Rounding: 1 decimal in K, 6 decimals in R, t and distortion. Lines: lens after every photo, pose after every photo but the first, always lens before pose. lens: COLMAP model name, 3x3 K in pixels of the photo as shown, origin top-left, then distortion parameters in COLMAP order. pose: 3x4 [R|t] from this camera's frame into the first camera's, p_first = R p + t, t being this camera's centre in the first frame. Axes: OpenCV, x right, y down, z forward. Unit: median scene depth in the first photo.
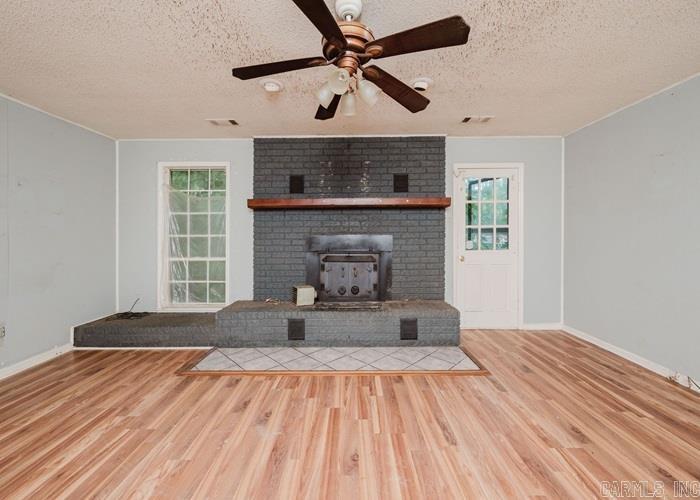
lens RADIAL K [[282.0, 0, 352.0], [0, 282.0, 233.7], [0, 0, 1]] dist [0.002336, -0.000363]
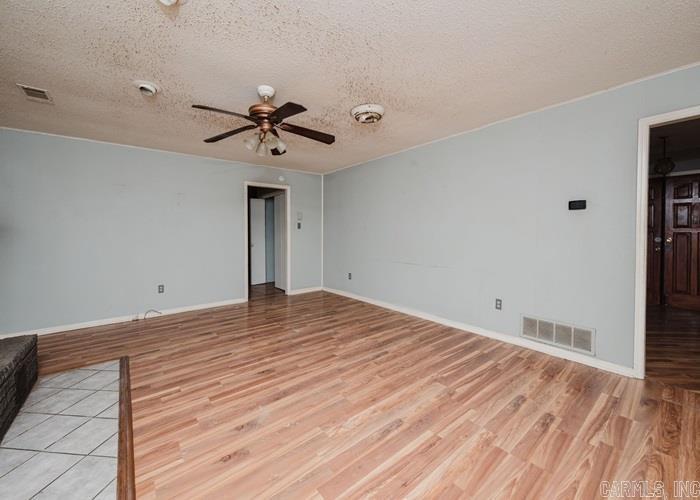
lens RADIAL K [[282.0, 0, 351.2], [0, 282.0, 236.9], [0, 0, 1]] dist [0.002336, -0.000363]
pose [[-0.641333, -0.001424, 0.767262, -0.773457], [0.009590, 0.999905, 0.009872, 0.006791], [-0.767203, 0.013689, -0.641258, 0.814897]]
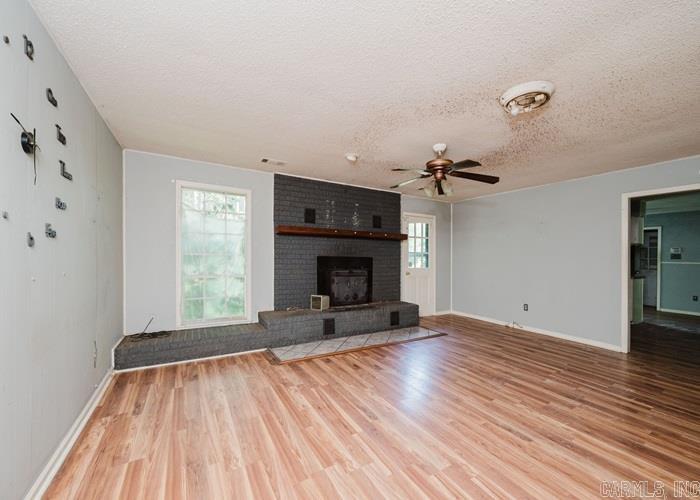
lens RADIAL K [[282.0, 0, 348.3], [0, 282.0, 253.0], [0, 0, 1]] dist [0.002336, -0.000363]
pose [[0.861718, 0.026764, 0.506682, -0.808266], [-0.024913, 0.999635, -0.010432, -0.000433], [-0.506776, -0.003633, 0.862070, -0.208699]]
